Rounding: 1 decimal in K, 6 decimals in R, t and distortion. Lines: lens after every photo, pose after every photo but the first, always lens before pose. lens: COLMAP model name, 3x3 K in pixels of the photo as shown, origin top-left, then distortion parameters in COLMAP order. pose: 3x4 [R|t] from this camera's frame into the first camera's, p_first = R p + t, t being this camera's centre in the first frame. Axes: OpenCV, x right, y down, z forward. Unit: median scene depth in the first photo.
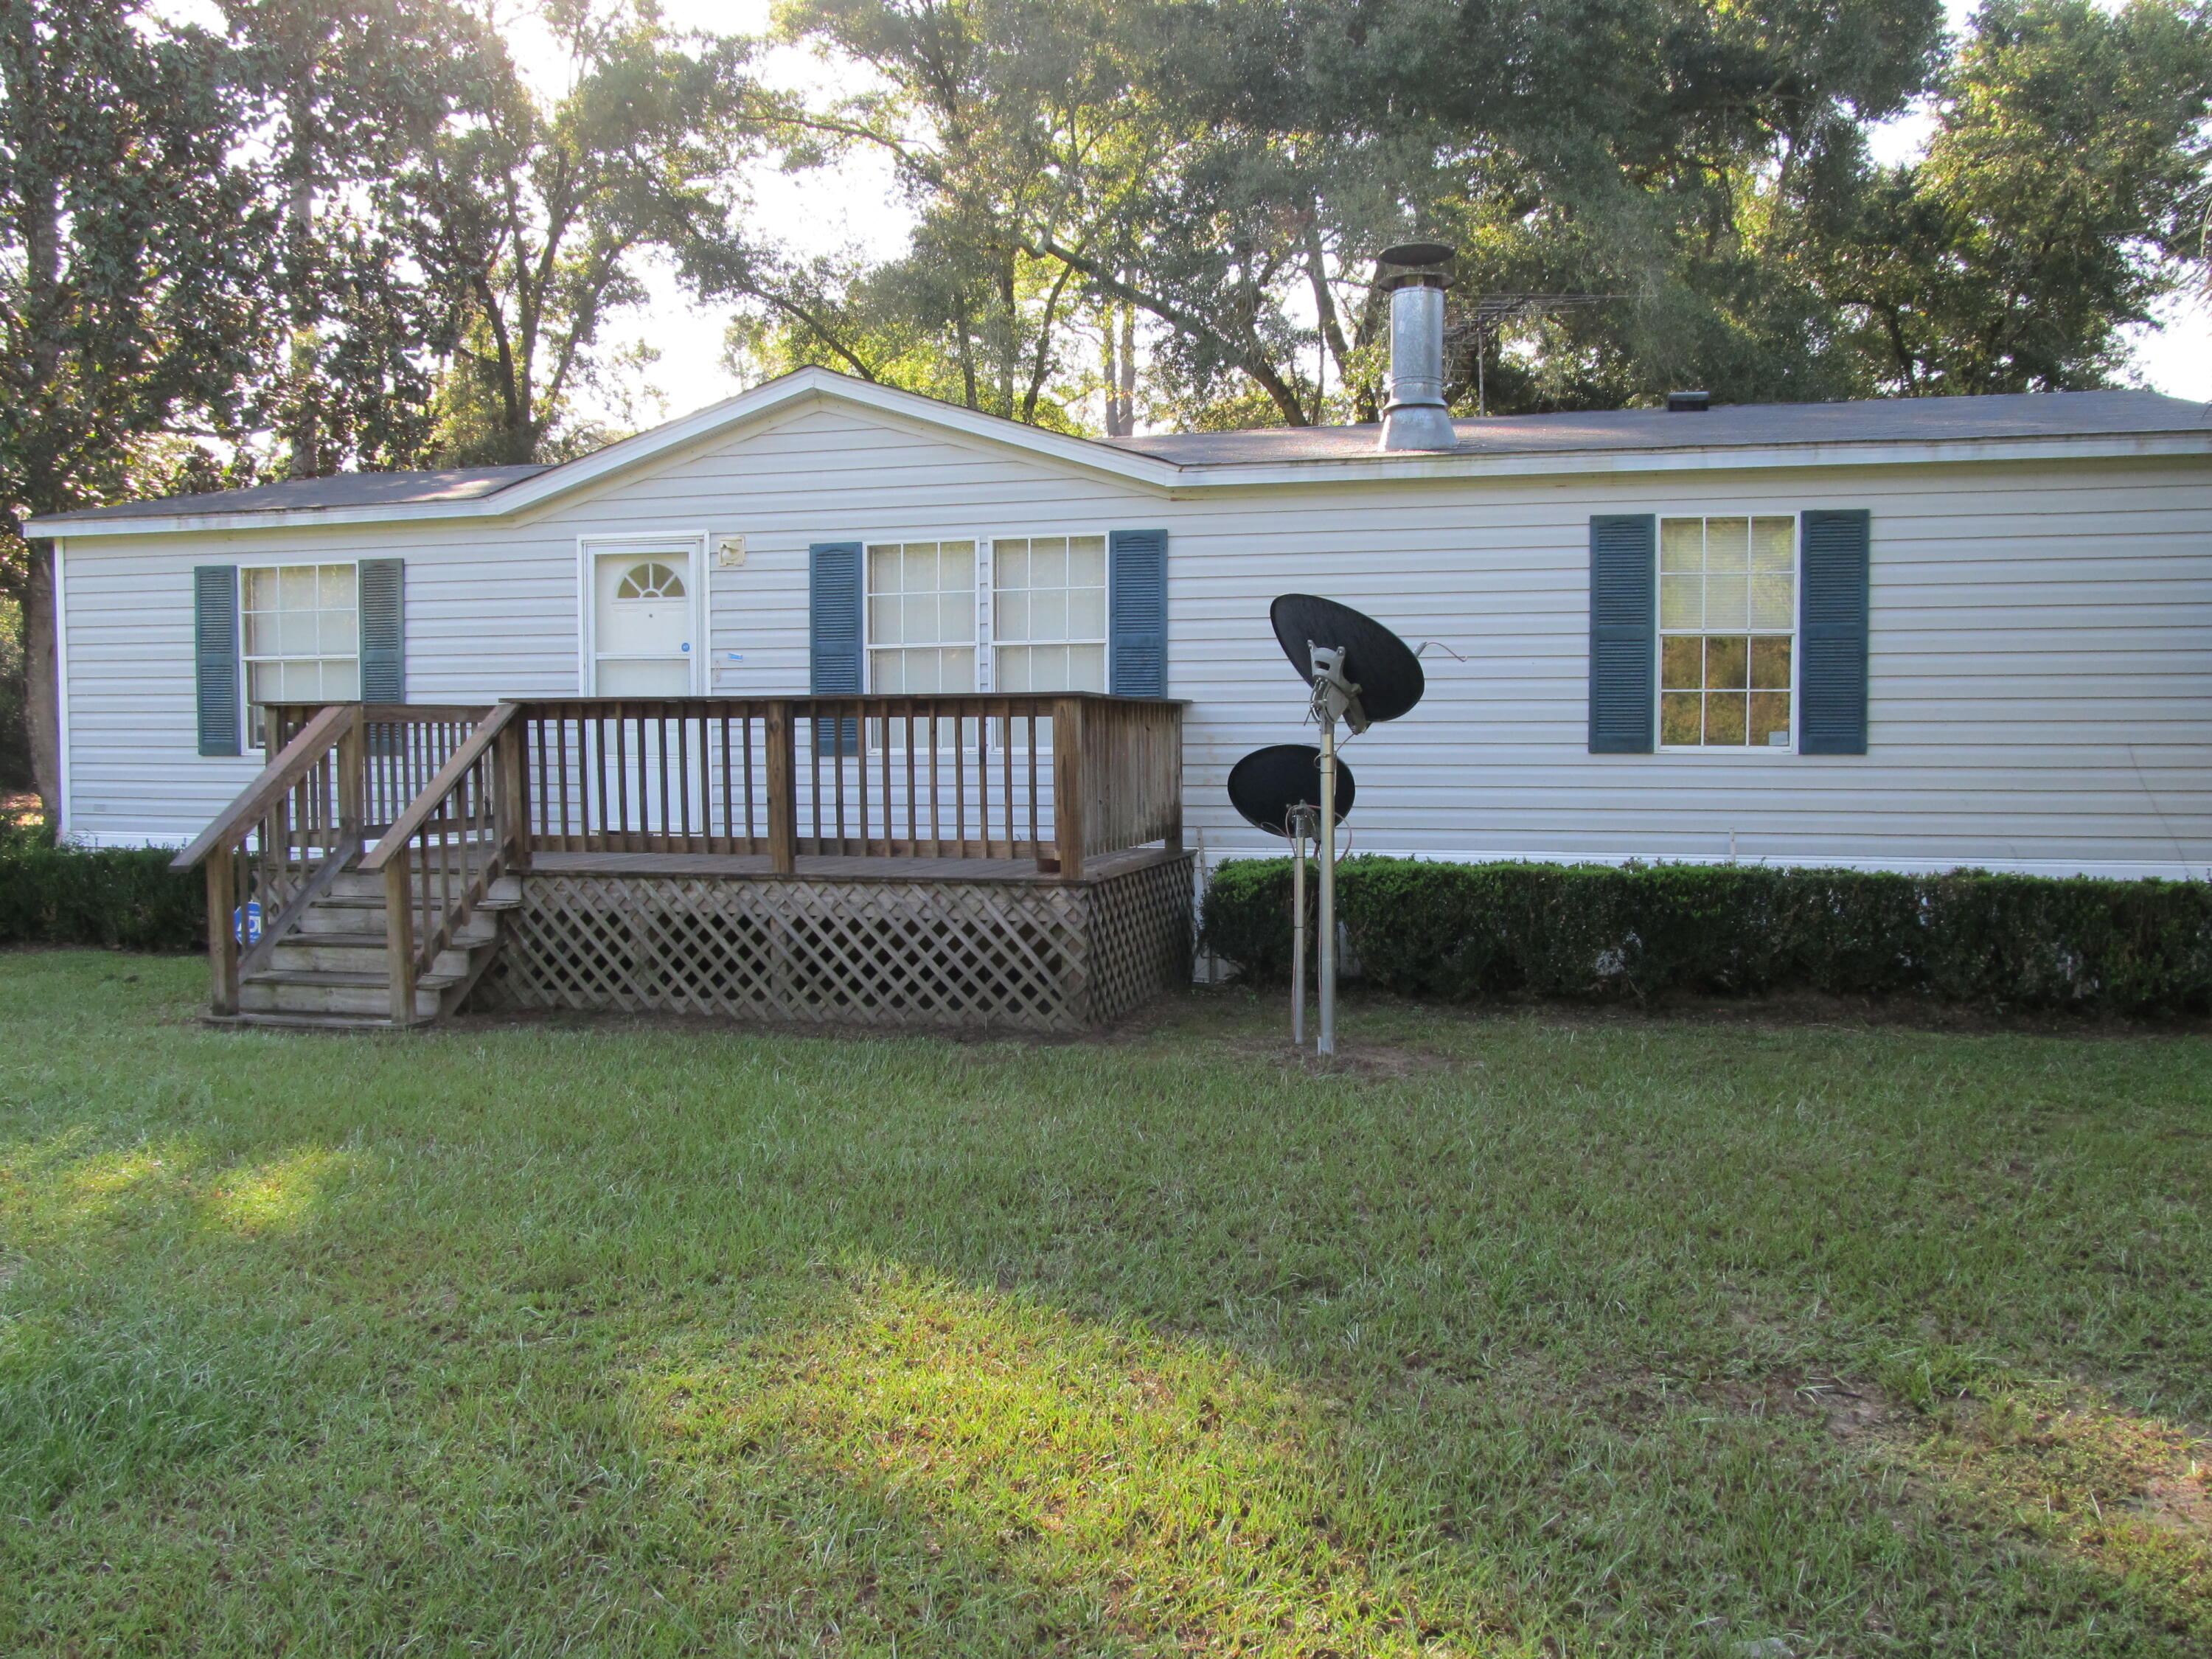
lens RADIAL K [[1827.8, 0, 1106.0], [0, 1827.8, 829.5], [0, 0, 1]] dist [-0.053459, 0.025377]
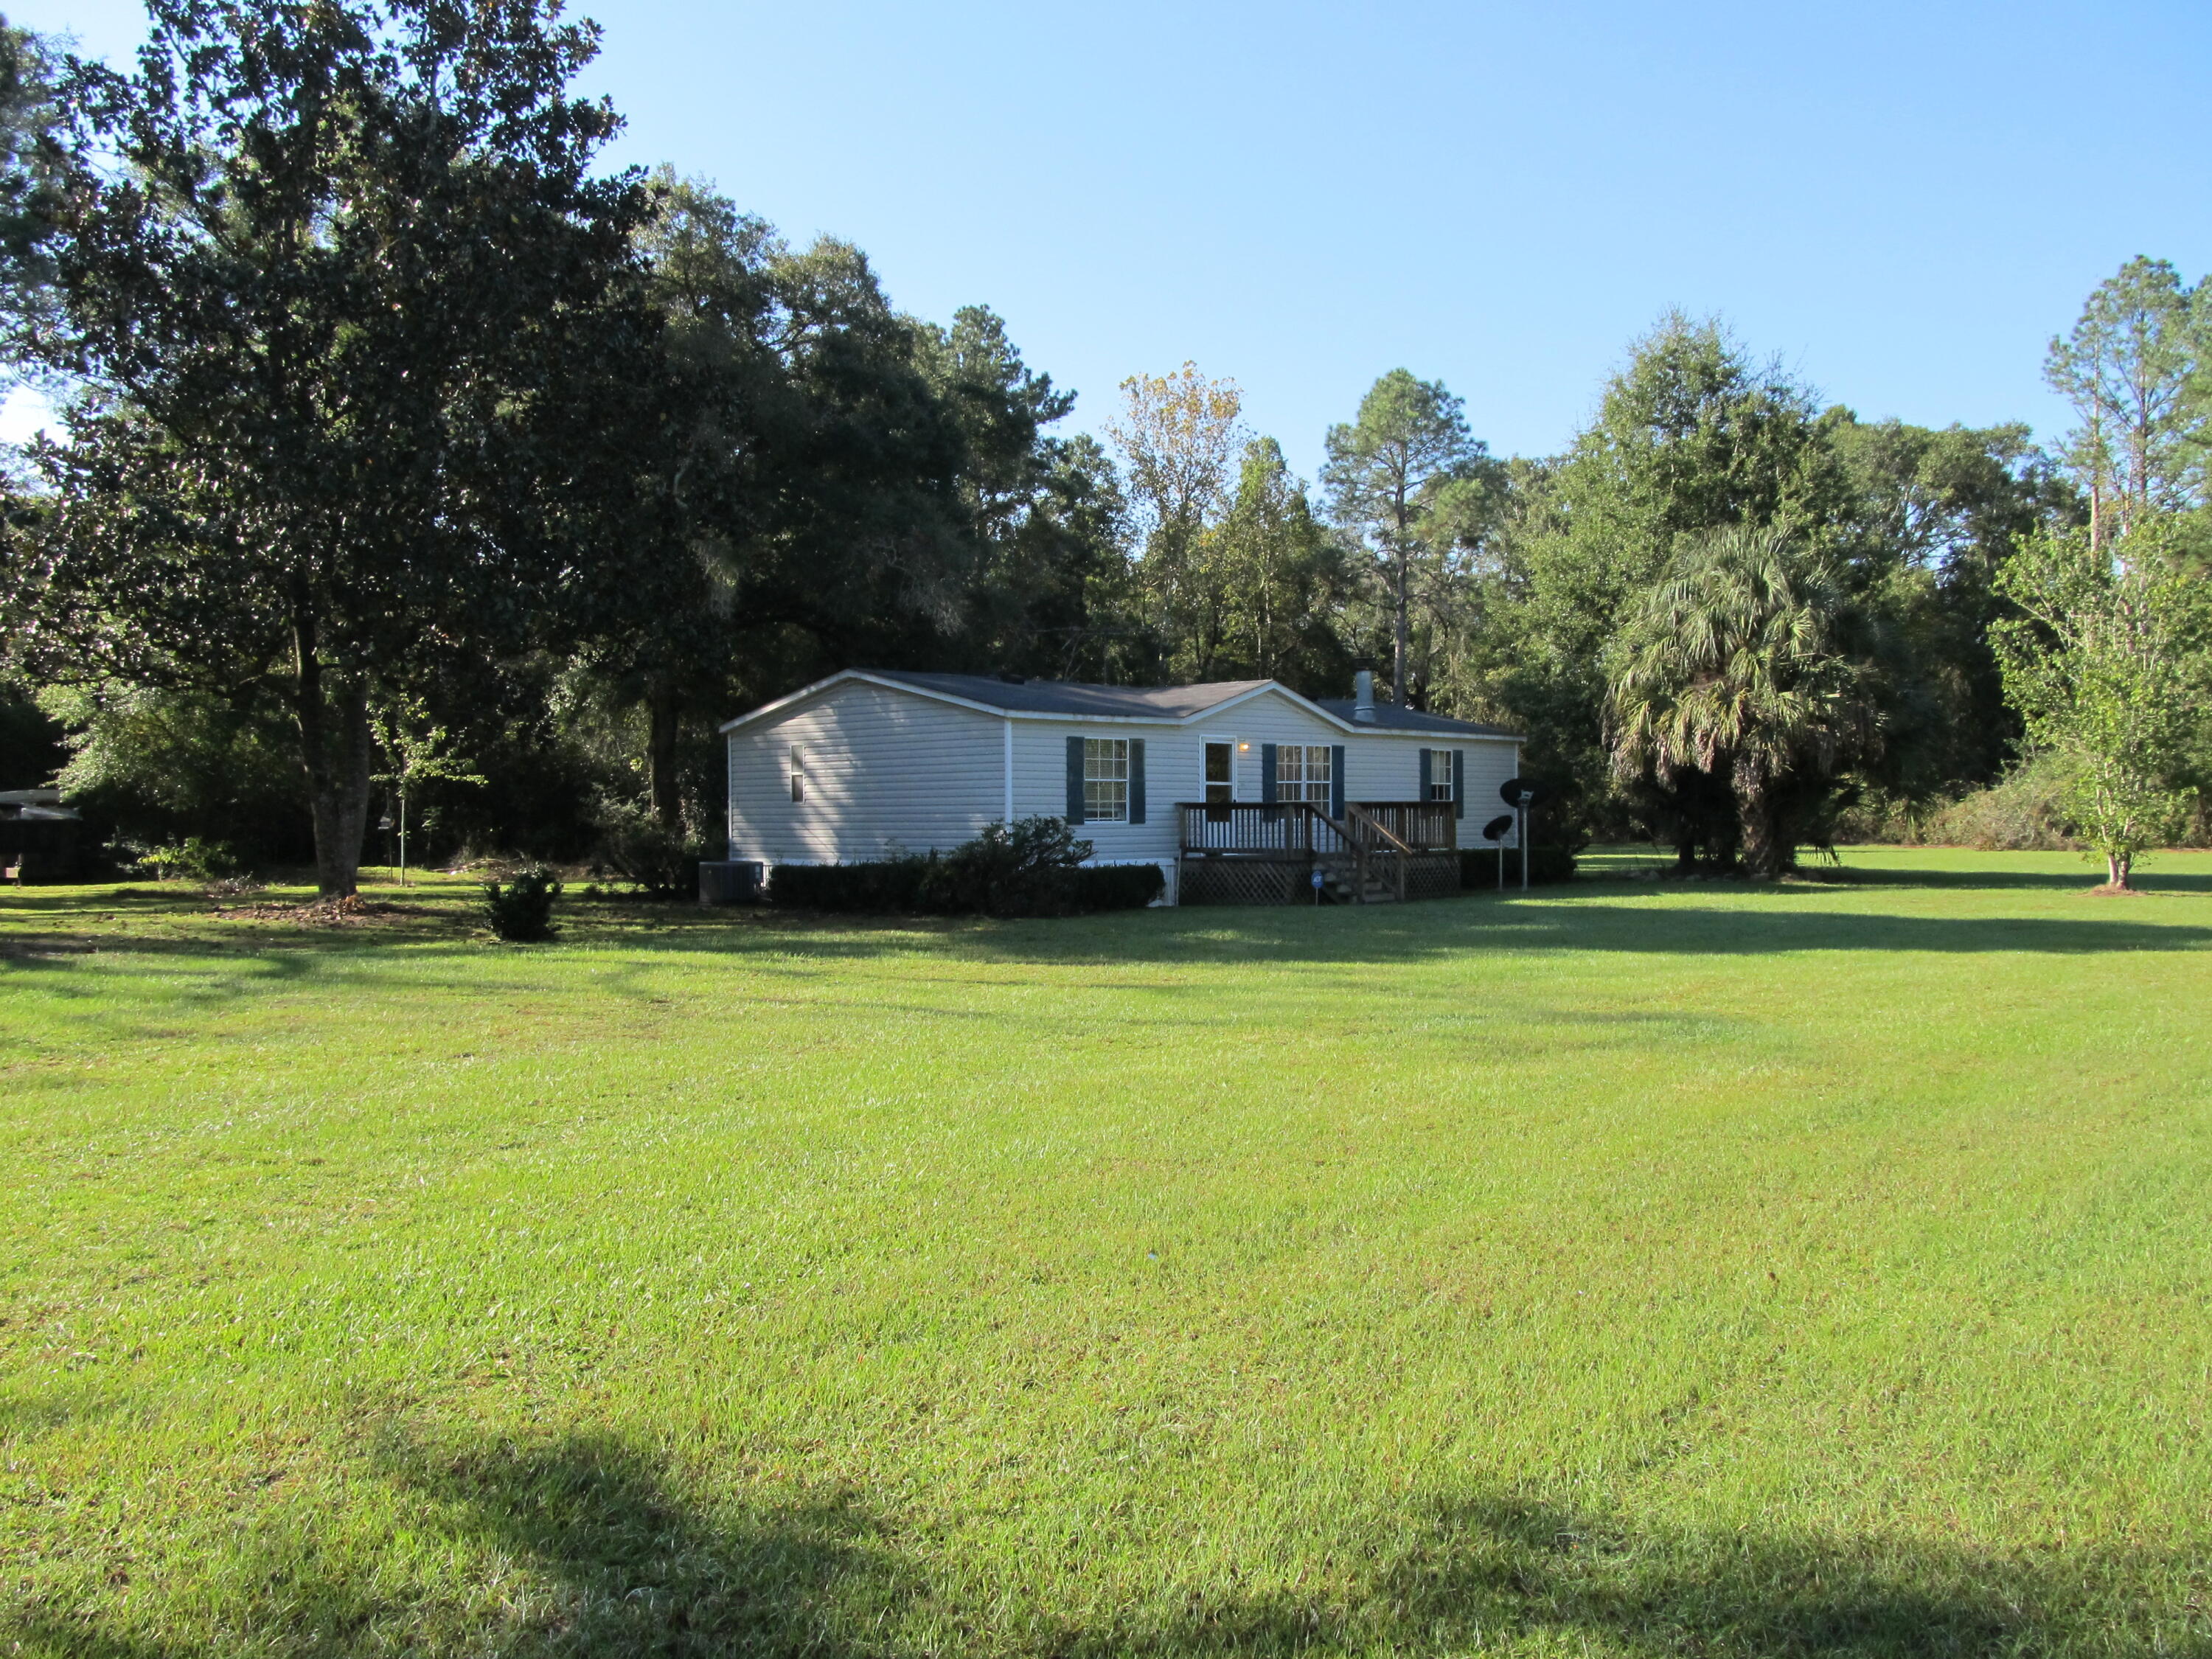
lens RADIAL K [[1816.7, 0, 1106.0], [0, 1816.7, 829.5], [0, 0, 1]] dist [-0.042106, 0.007786]
pose [[0.478867, -0.011248, 0.877815, -2.795454], [0.046077, 0.998862, -0.012337, -0.006997], [-0.876677, 0.046355, 0.478840, -0.085393]]
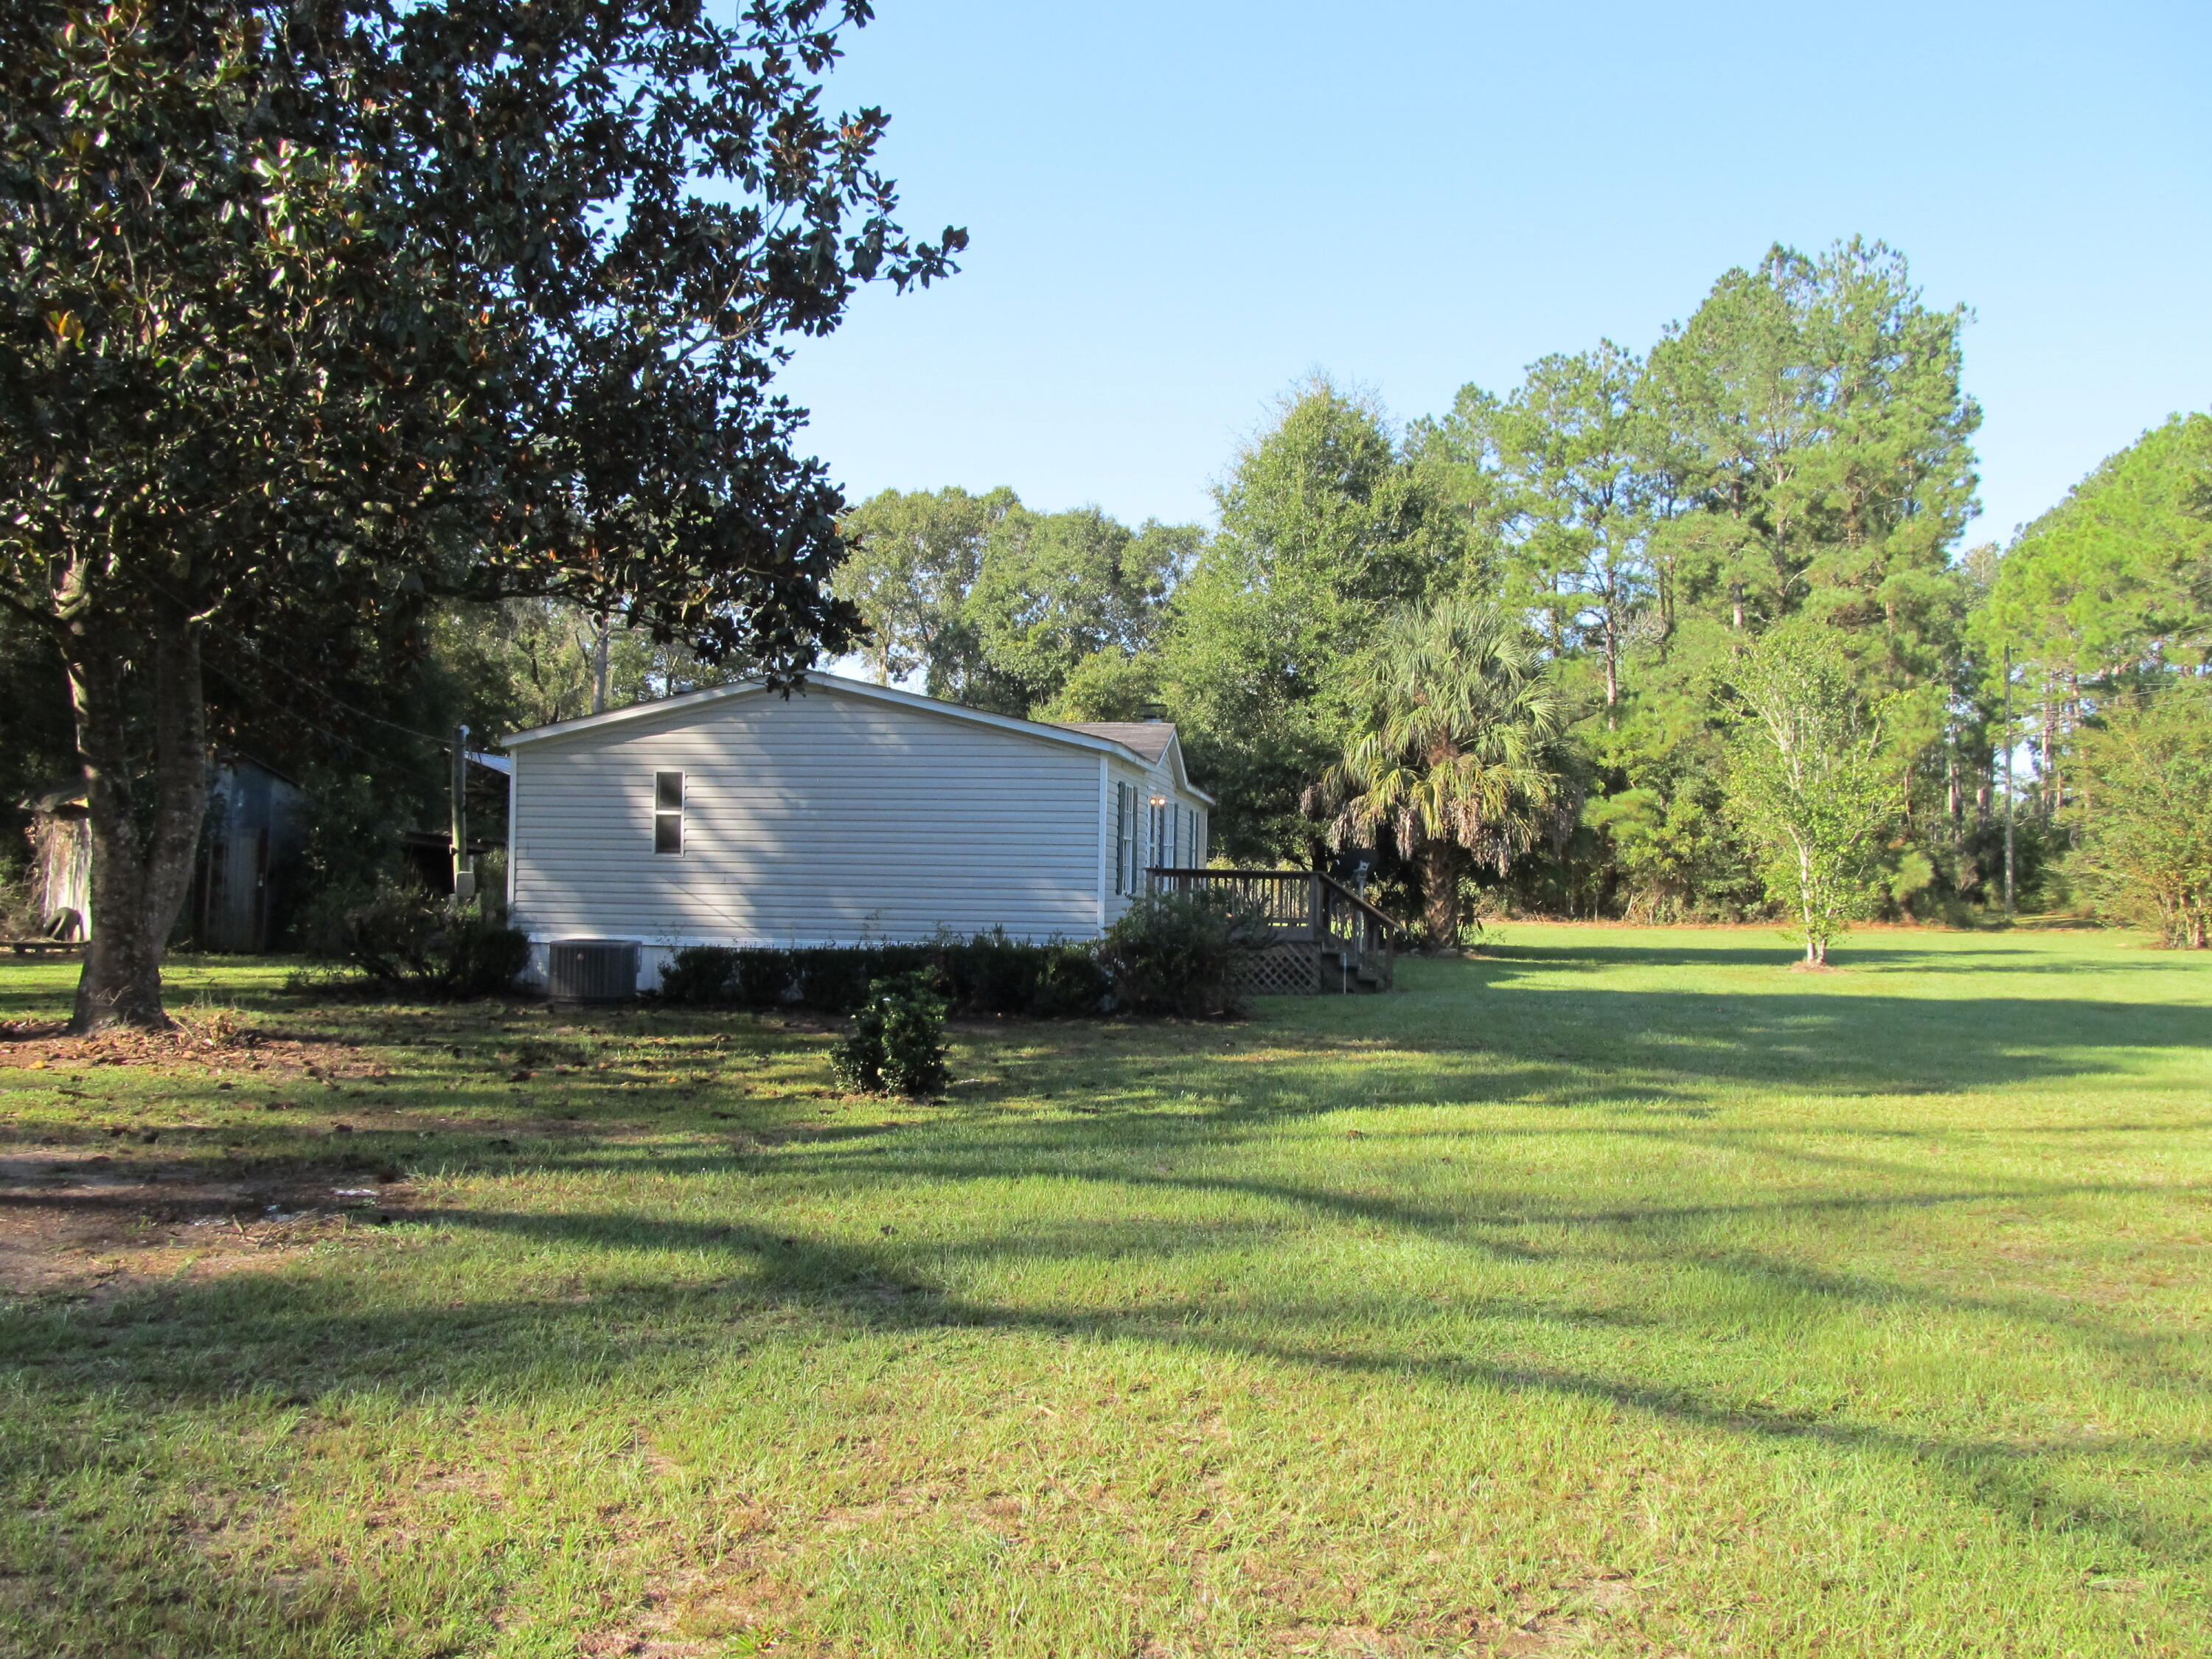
lens RADIAL K [[1827.8, 0, 1106.0], [0, 1827.8, 829.5], [0, 0, 1]] dist [-0.053459, 0.025377]
pose [[-0.120867, 0.033746, 0.992095, -2.576396], [0.032948, 0.999008, -0.029967, -0.055016], [-0.992122, 0.029066, -0.121859, 1.428603]]
